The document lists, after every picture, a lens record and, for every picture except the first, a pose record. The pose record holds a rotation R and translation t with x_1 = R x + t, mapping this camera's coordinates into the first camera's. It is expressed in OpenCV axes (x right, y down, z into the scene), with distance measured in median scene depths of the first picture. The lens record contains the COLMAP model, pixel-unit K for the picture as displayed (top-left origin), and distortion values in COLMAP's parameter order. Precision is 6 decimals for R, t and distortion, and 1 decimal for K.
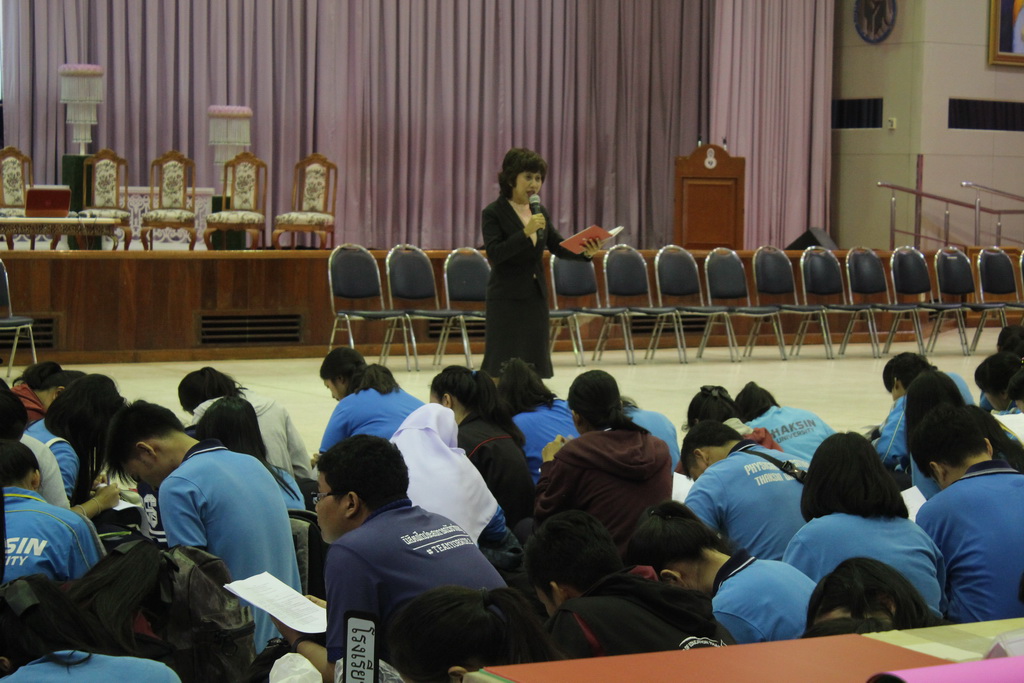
lens RADIAL K [[2542.1, 0, 503.9], [0, 2542.1, 340.9], [0, 0, 1]] dist [0.130459, 0.000000]
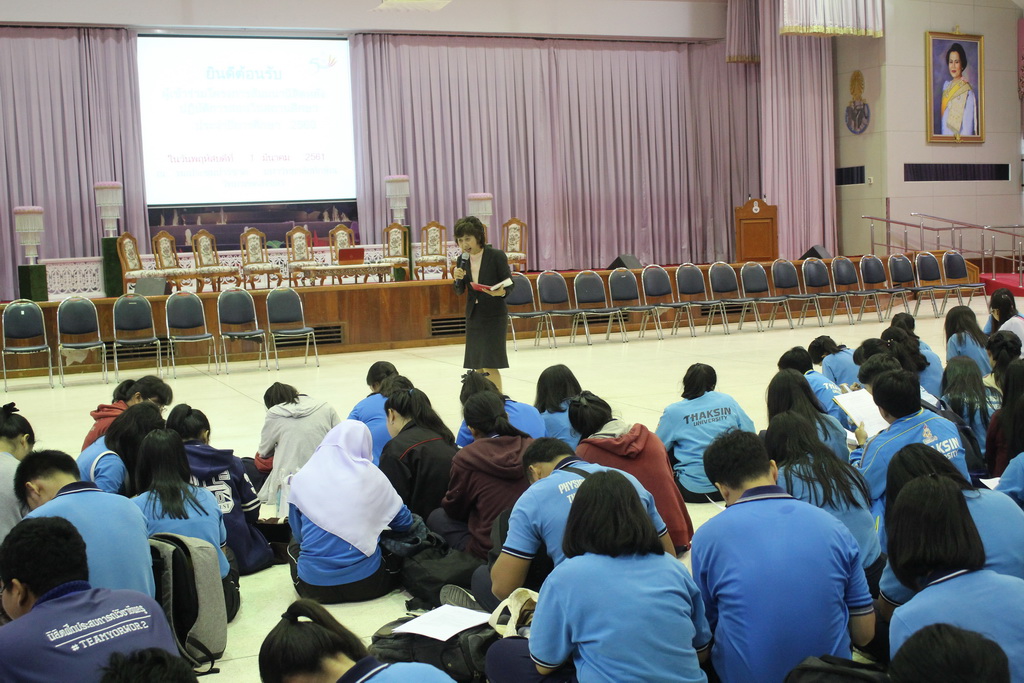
lens RADIAL K [[1284.0, 0, 501.3], [0, 1284.0, 364.3], [0, 0, 1]] dist [-0.058585, 0.000000]
pose [[0.985593, -0.040006, -0.164336, 0.057931], [0.046855, 0.998178, 0.038017, -0.009116], [0.162516, -0.045169, 0.985672, 0.155912]]
